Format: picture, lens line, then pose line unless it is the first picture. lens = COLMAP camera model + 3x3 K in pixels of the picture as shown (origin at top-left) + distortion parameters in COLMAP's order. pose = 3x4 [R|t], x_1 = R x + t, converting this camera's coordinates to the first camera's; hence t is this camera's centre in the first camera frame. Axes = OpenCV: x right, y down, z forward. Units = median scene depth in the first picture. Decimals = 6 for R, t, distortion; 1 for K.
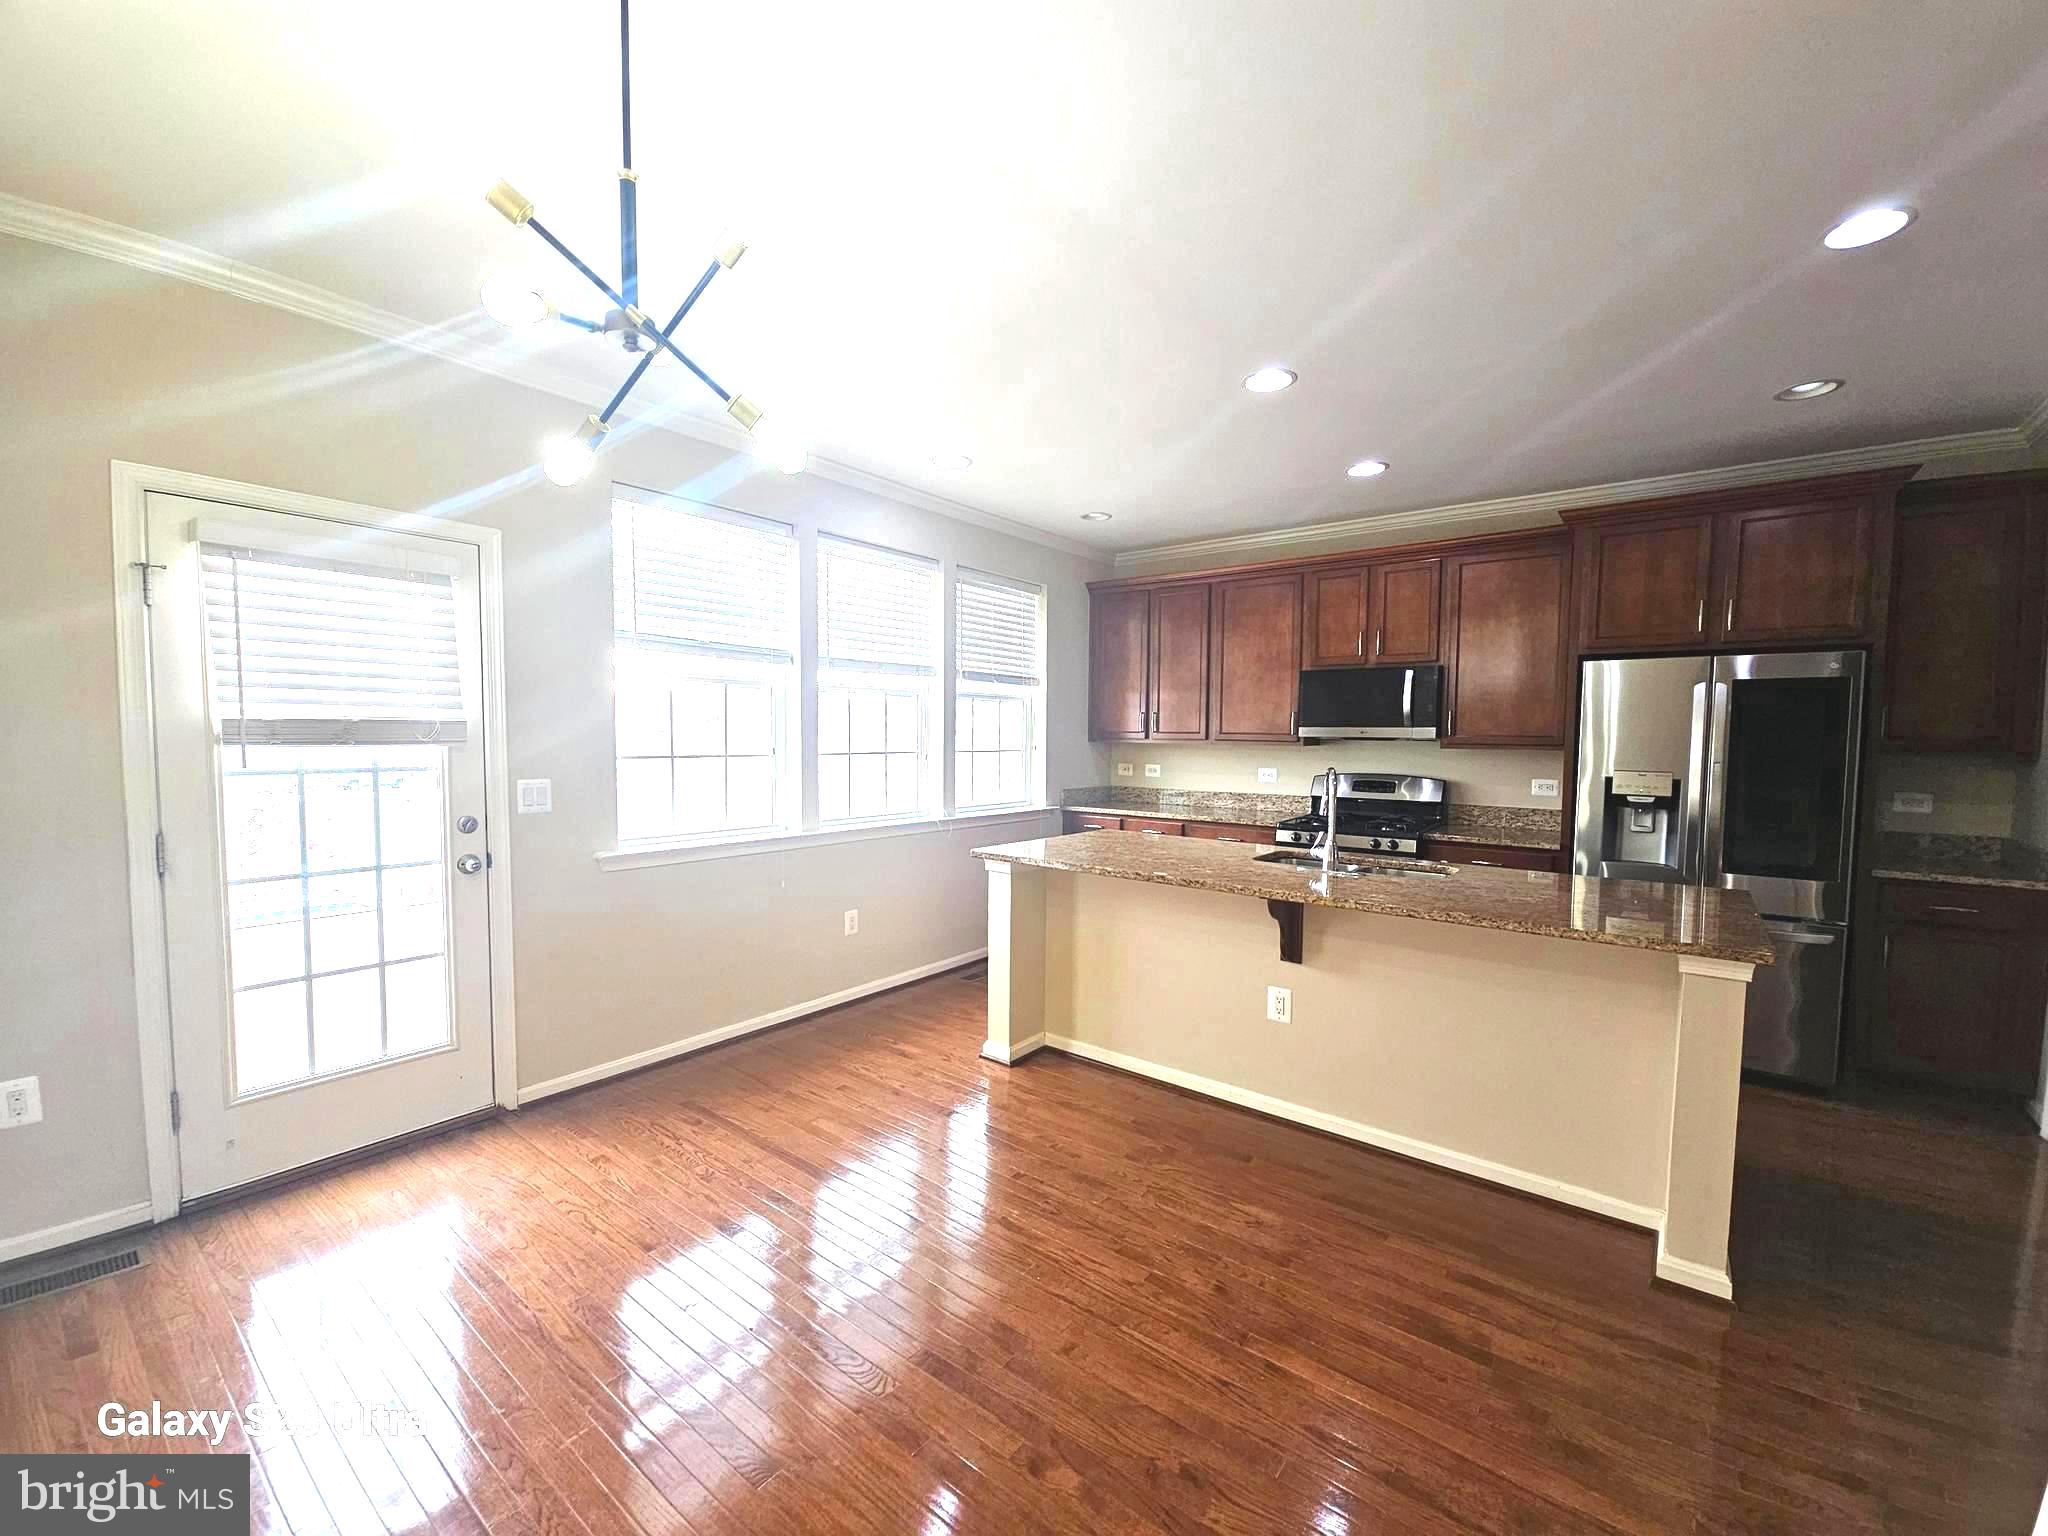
lens RADIAL K [[828.8, 0, 1028.1], [0, 828.8, 775.7], [0, 0, 1]] dist [0.000401, 0.000002]
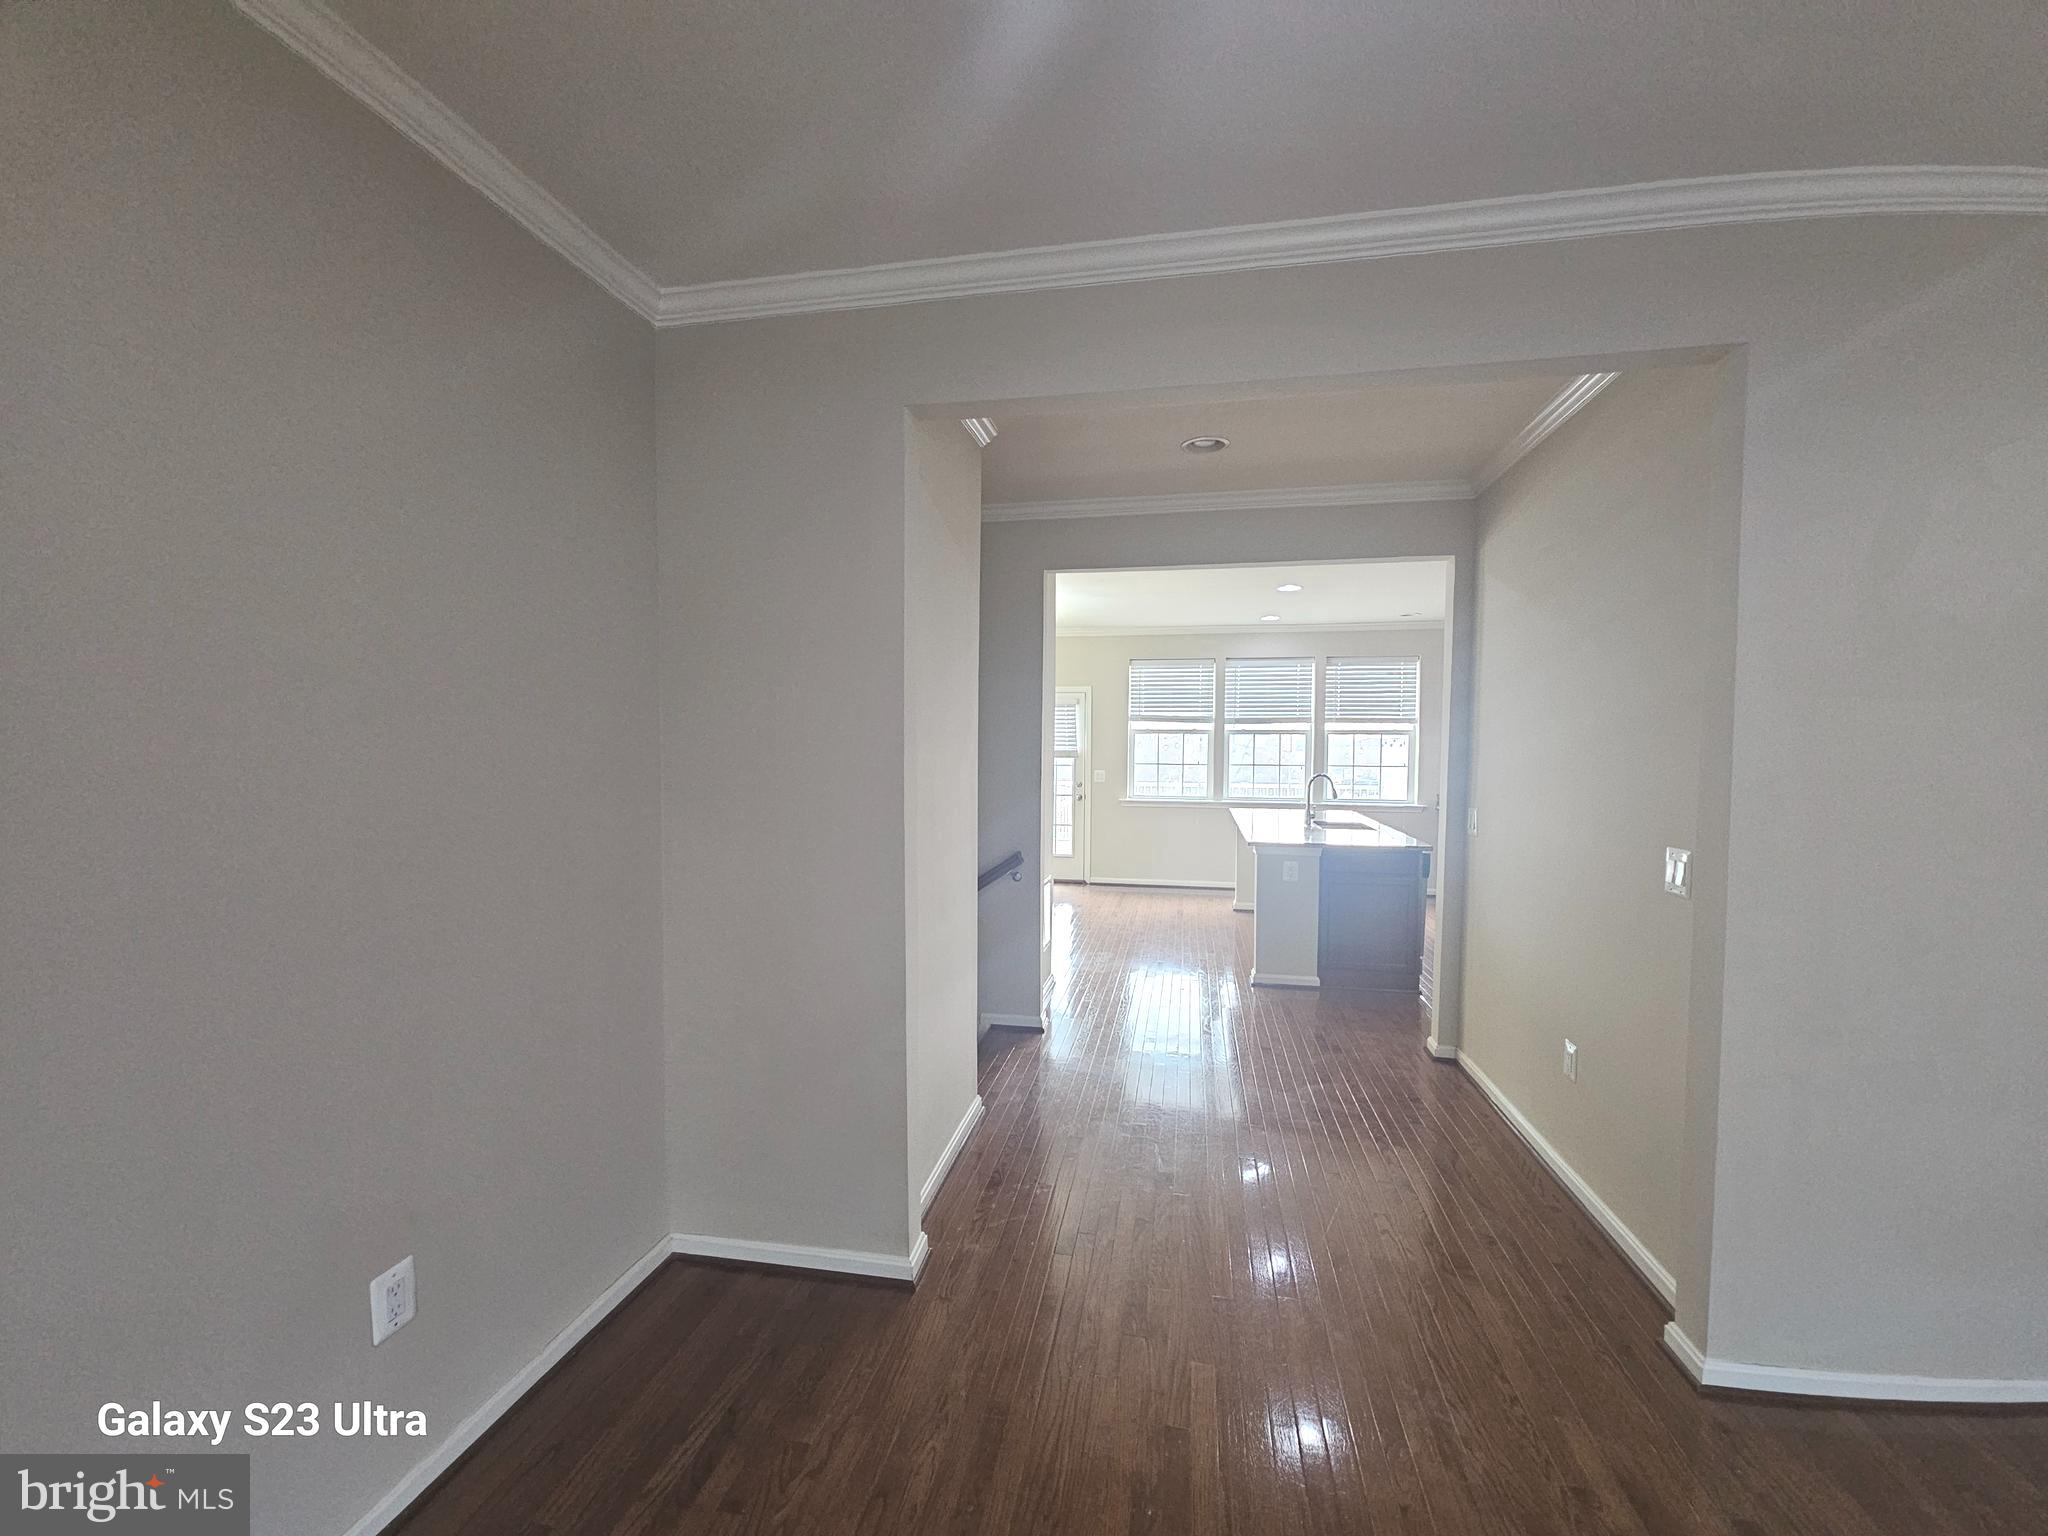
lens RADIAL K [[828.8, 0, 1028.1], [0, 828.8, 775.7], [0, 0, 1]] dist [0.000401, 0.000002]
pose [[0.455326, 0.032031, -0.889748, 1.503307], [-0.045225, 0.998895, 0.012816, -0.002131], [0.889175, 0.034404, 0.456272, -0.415022]]
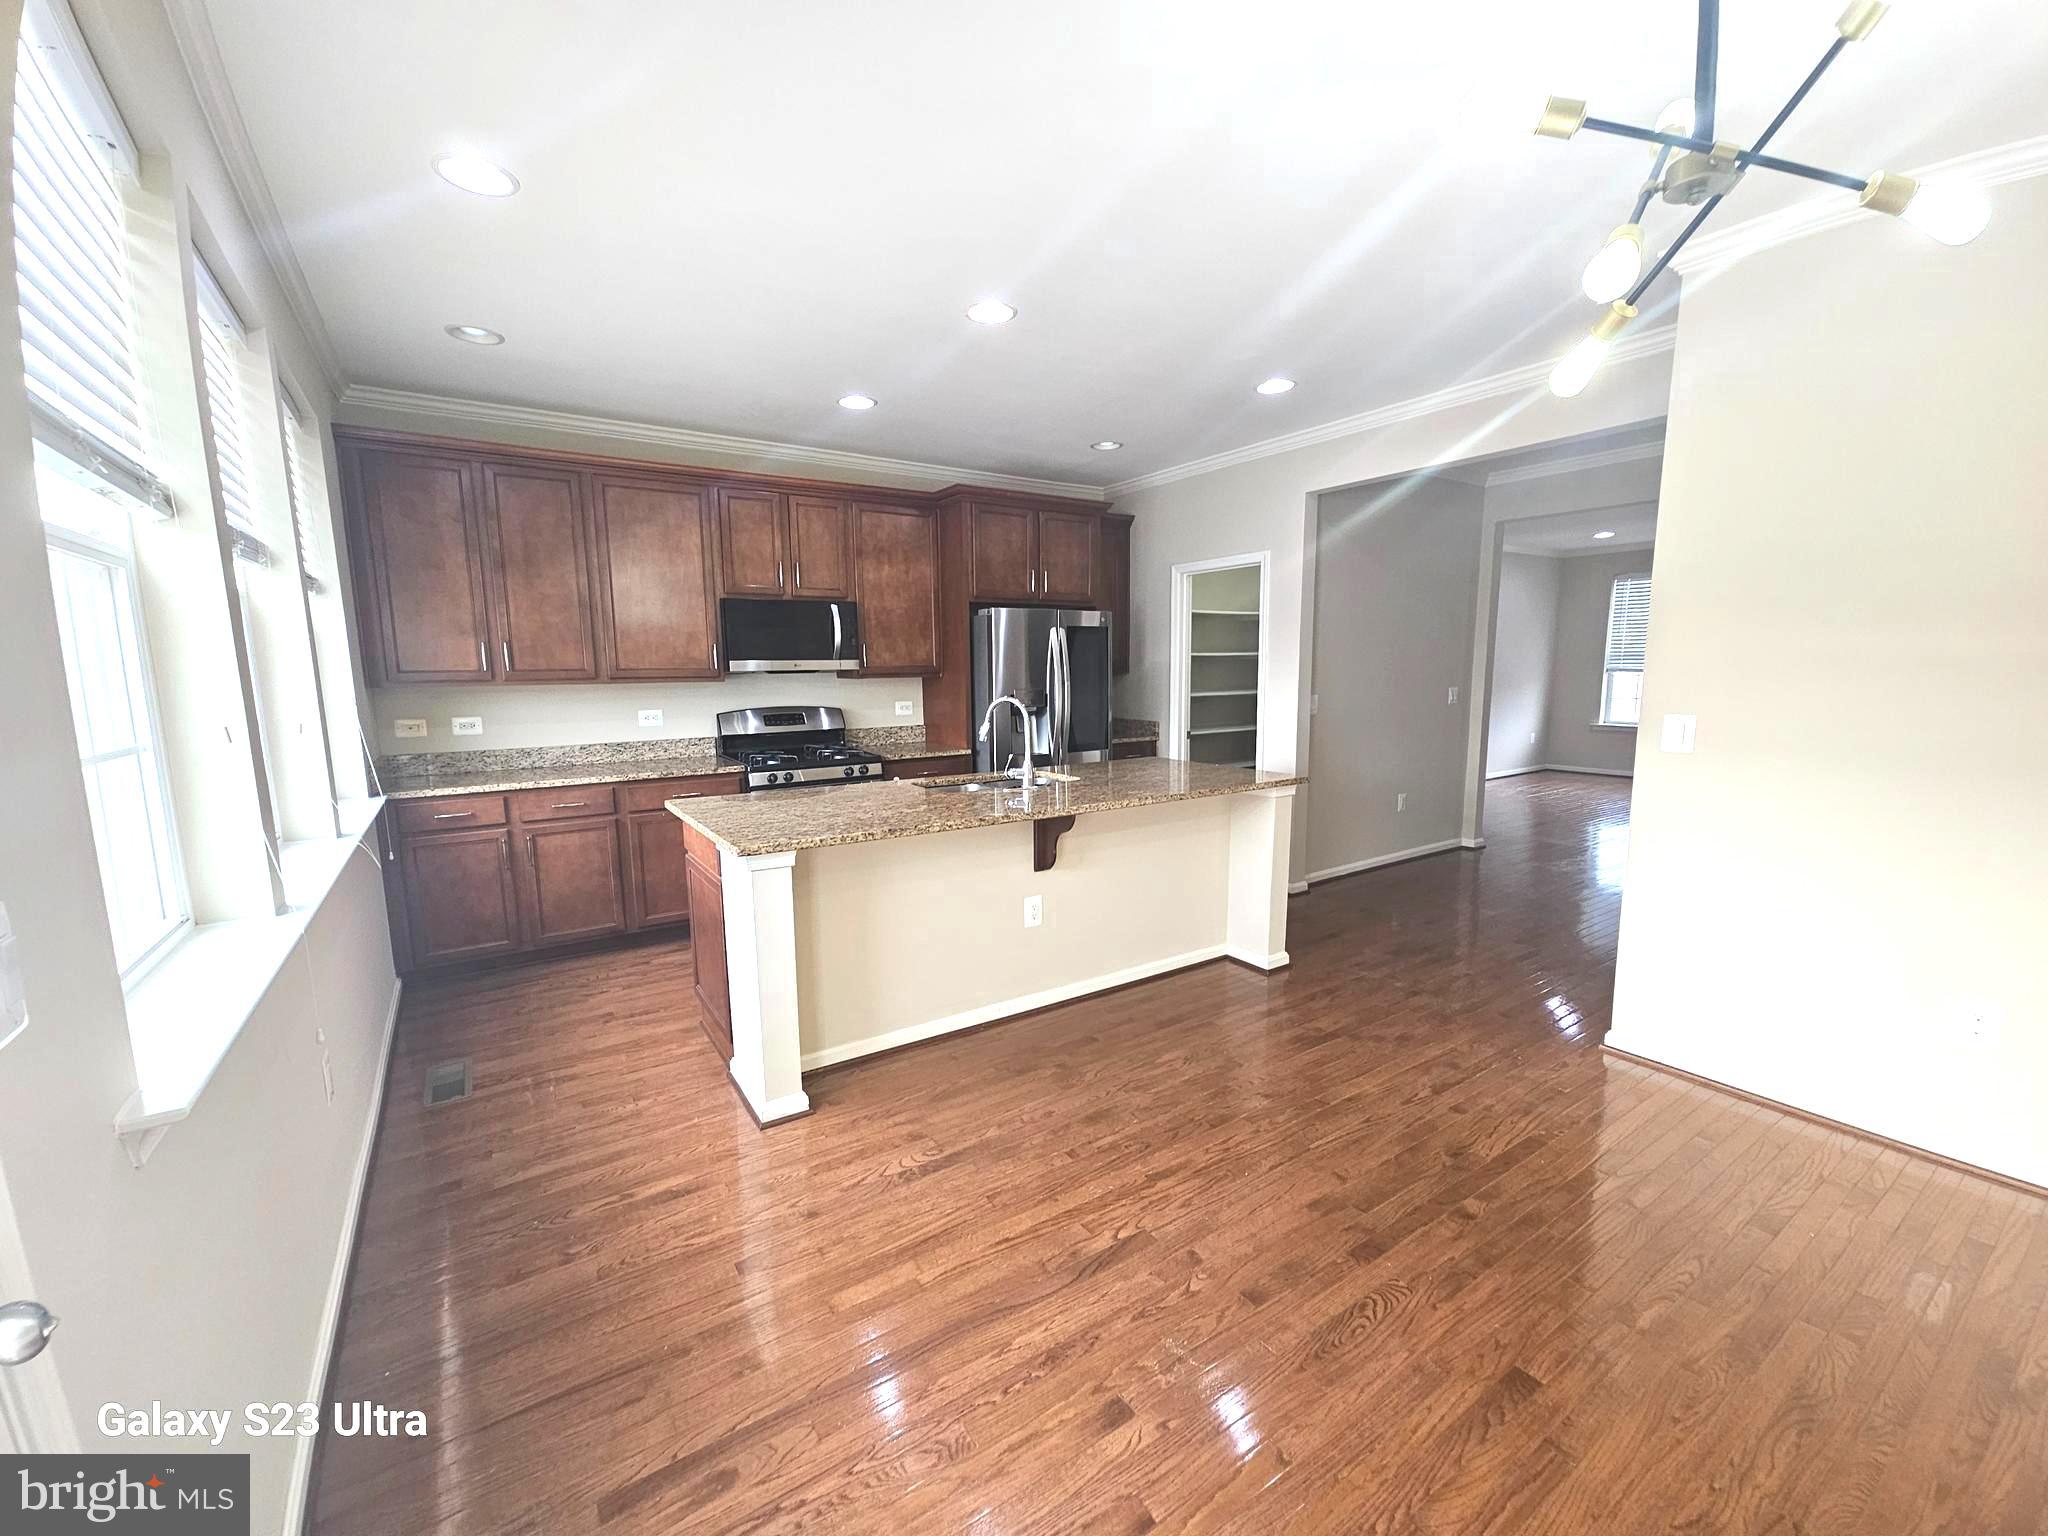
lens RADIAL K [[833.3, 0, 1023.7], [0, 833.3, 784.2], [0, 0, 1]] dist [-0.000840, -0.000089]
pose [[0.321041, -0.149639, 0.935169, -0.584214], [0.063754, 0.988613, 0.136304, -0.037622], [-0.944917, 0.015862, 0.326926, 0.519292]]
